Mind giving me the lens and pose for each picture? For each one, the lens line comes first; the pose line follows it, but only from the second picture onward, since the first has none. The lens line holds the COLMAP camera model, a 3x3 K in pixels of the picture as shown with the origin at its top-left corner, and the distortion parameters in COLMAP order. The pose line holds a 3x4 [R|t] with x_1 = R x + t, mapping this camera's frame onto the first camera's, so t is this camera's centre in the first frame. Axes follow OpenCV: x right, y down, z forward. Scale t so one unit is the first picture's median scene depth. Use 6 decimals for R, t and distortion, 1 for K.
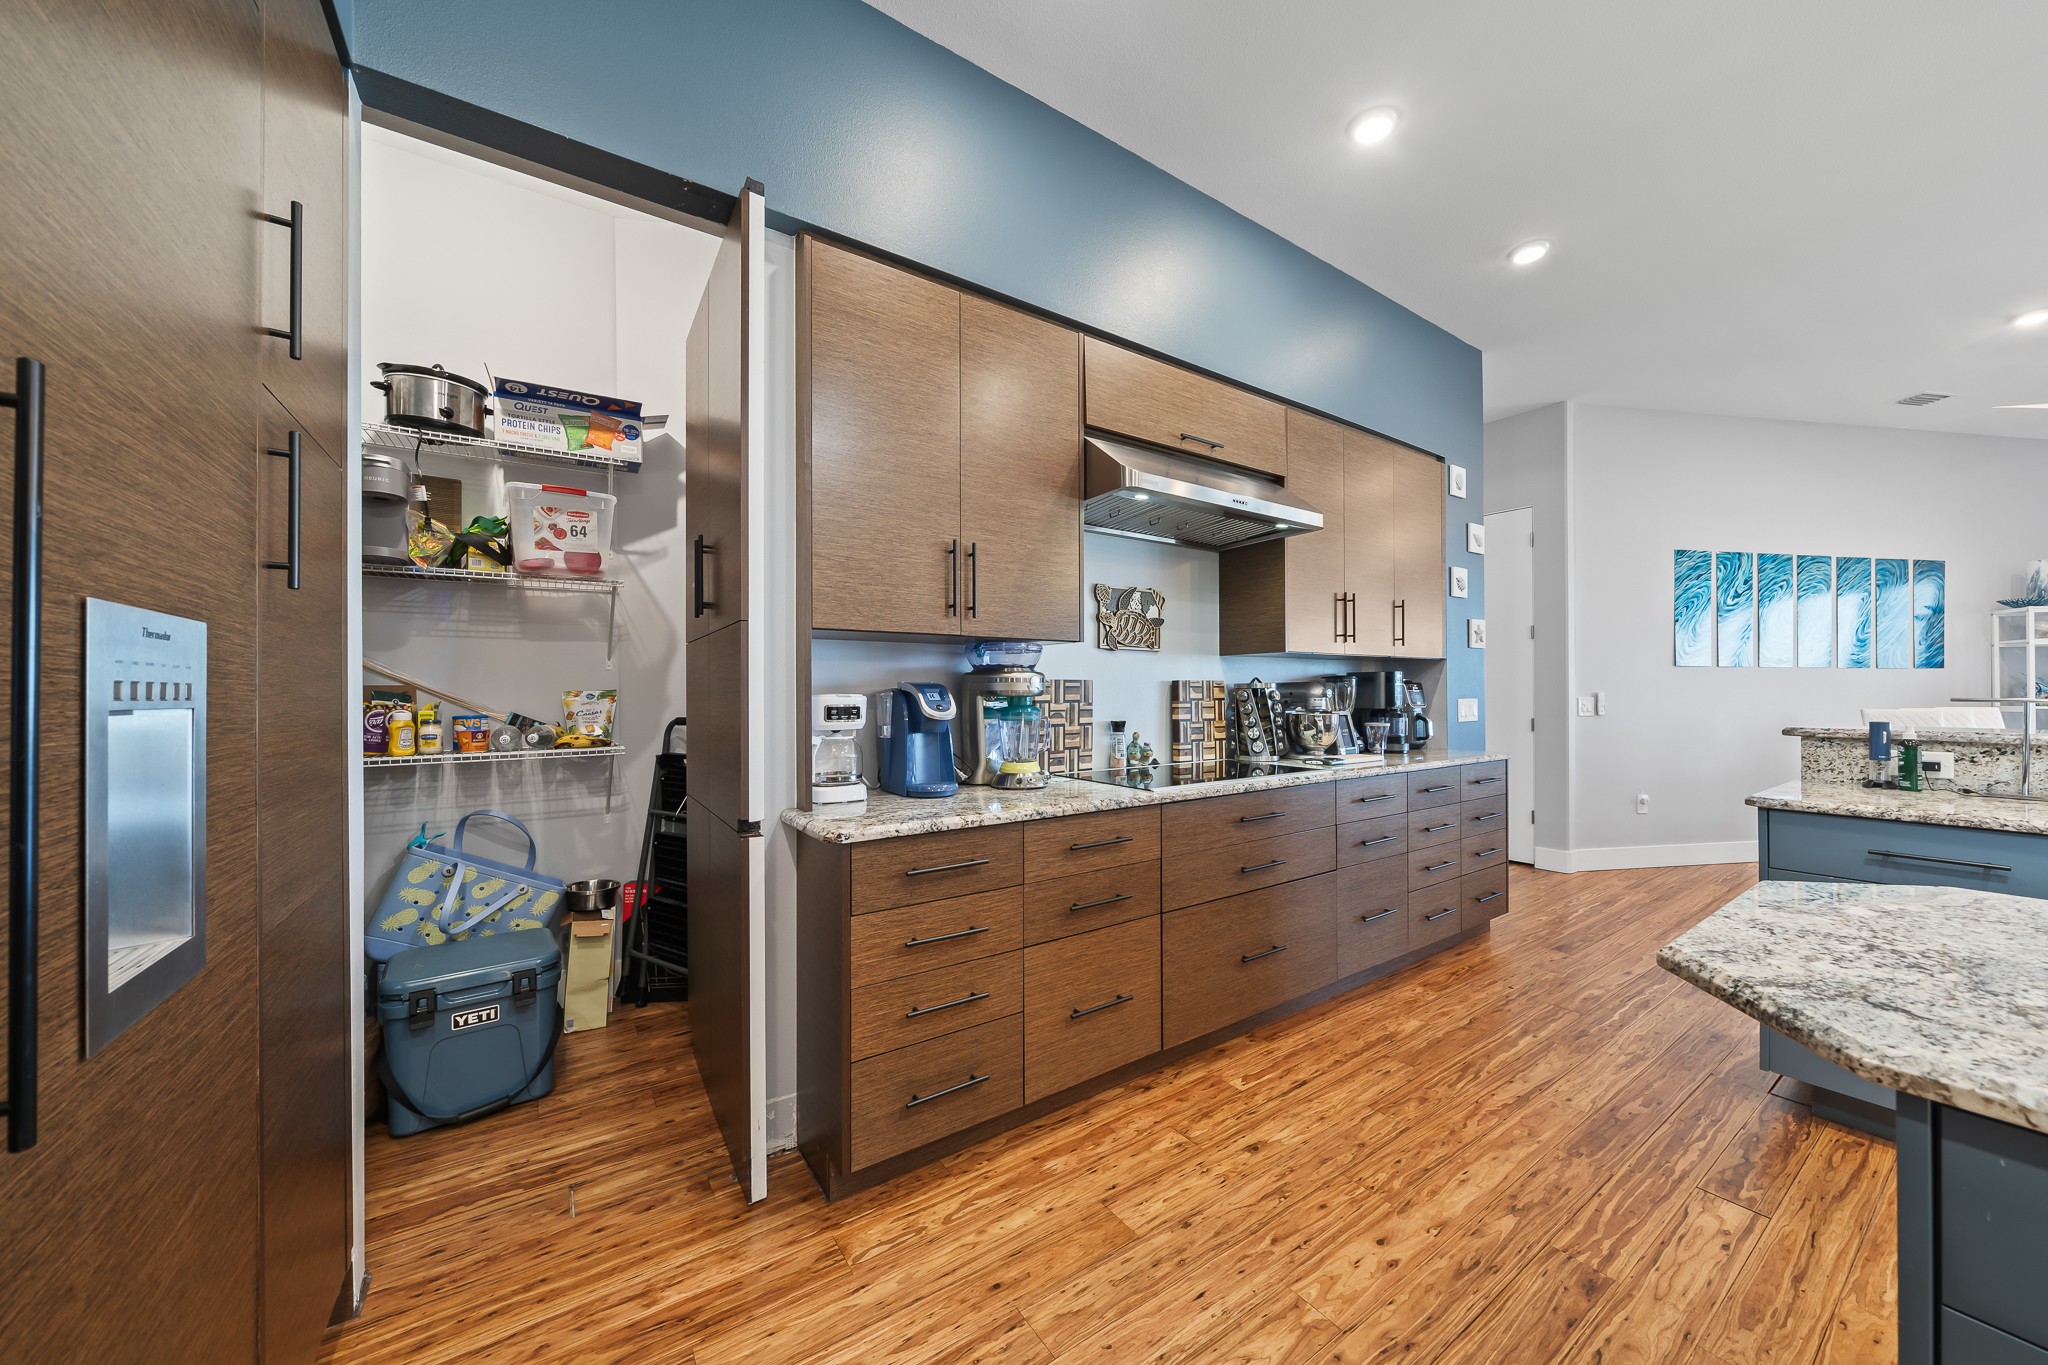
lens RADIAL K [[713.0, 0, 1032.3], [0, 713.0, 689.5], [0, 0, 1]] dist [-0.004901, 0.000148]
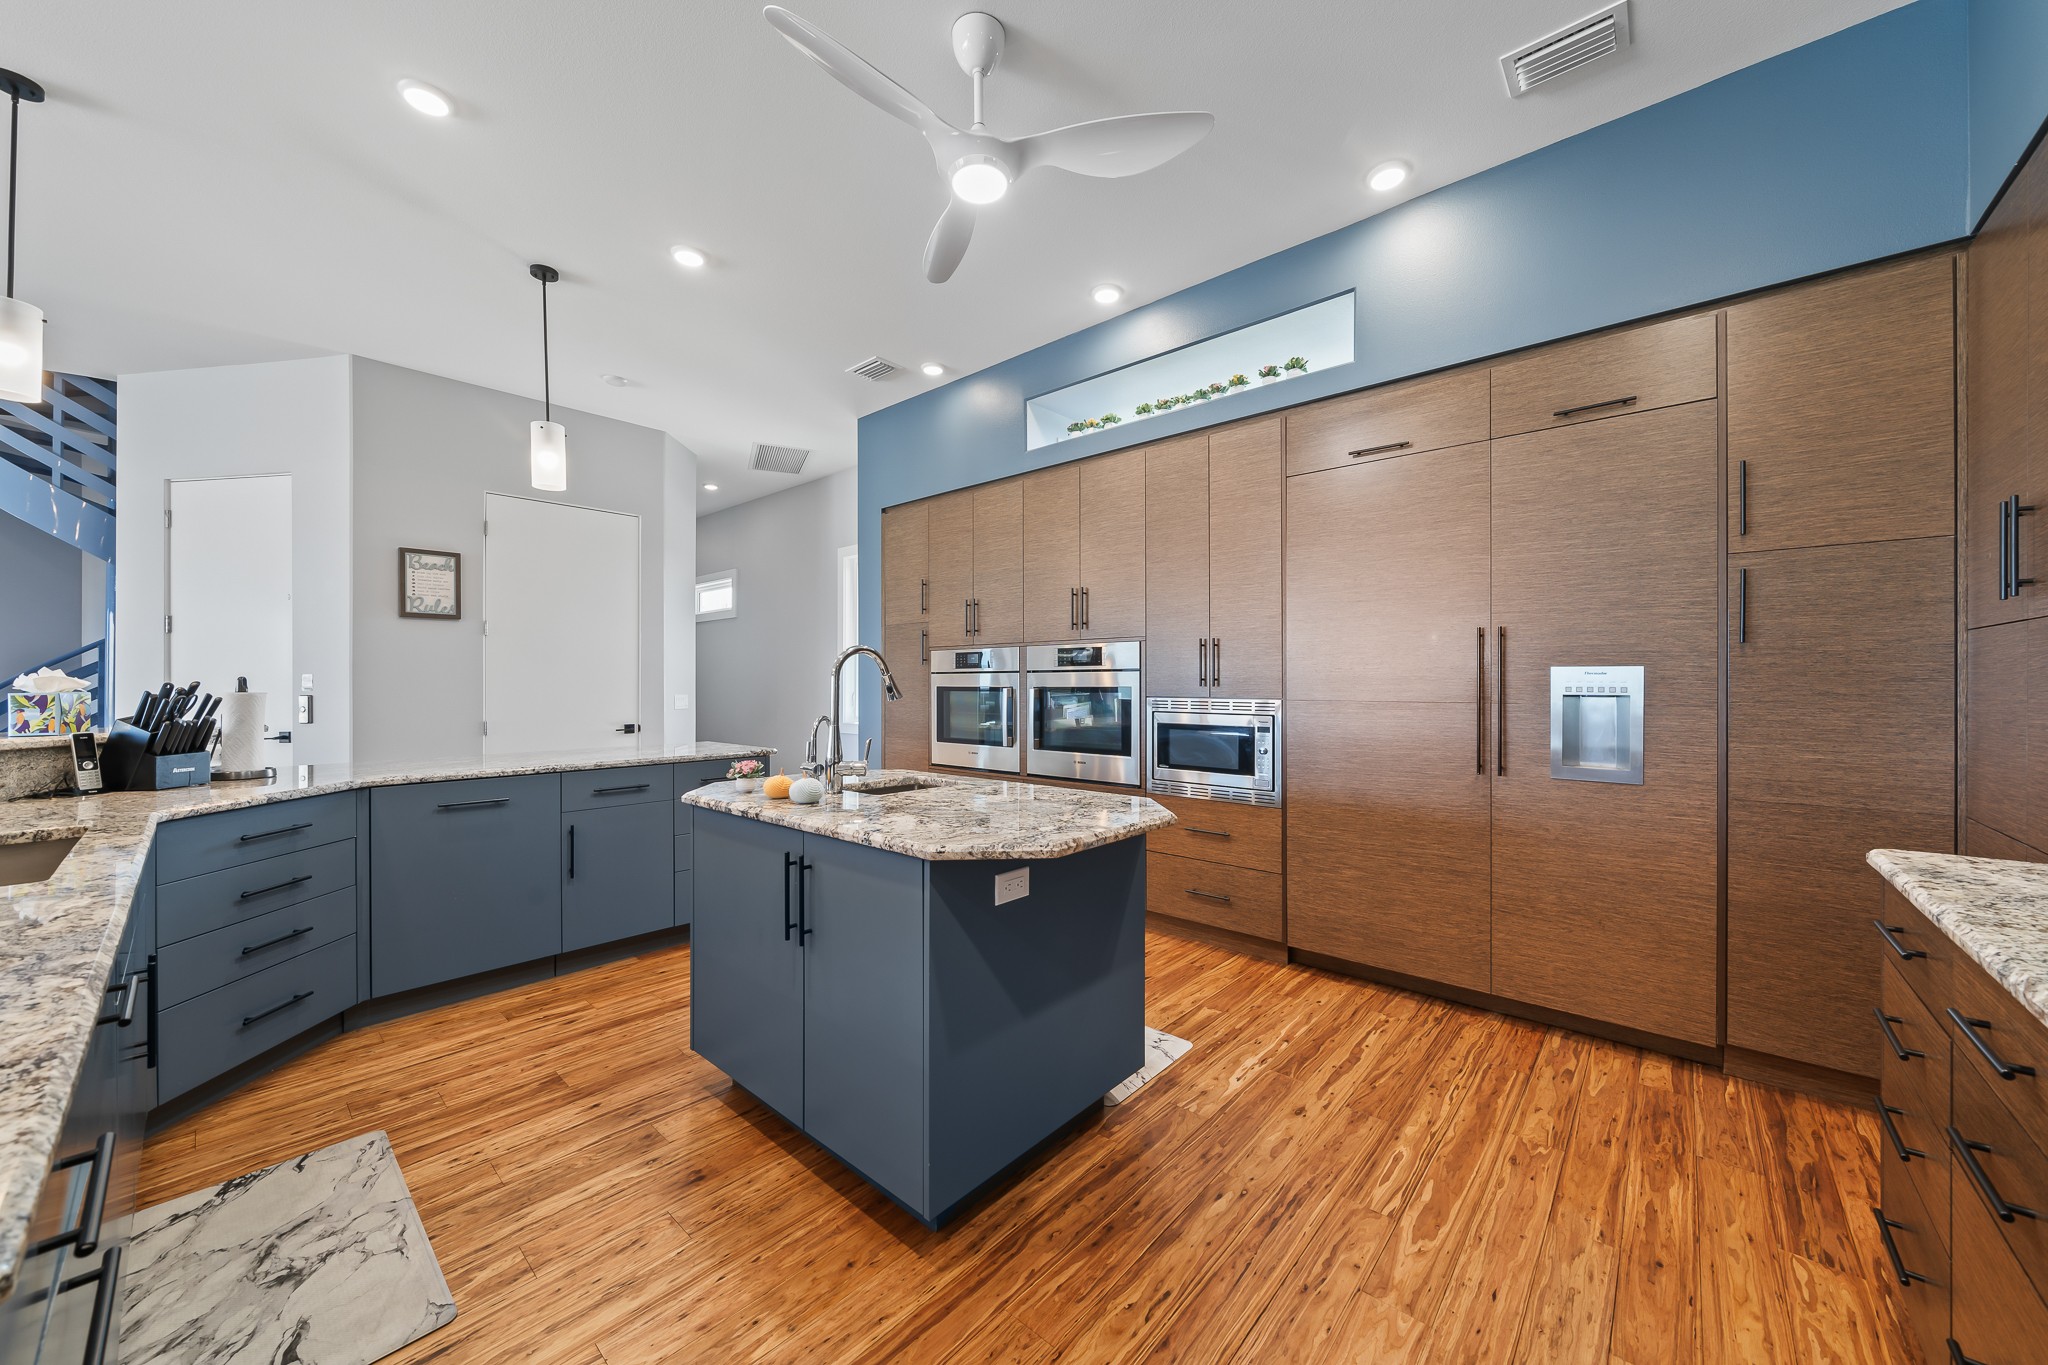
lens RADIAL K [[742.0, 0, 1024.0], [0, 742.0, 682.5], [0, 0, 1]] dist [-0.001439, -0.000012]
pose [[-0.970260, 0.005672, -0.242000, 0.683685], [0.005646, 0.999984, 0.000800, -0.013441], [0.242001, -0.000590, -0.970276, 1.119010]]
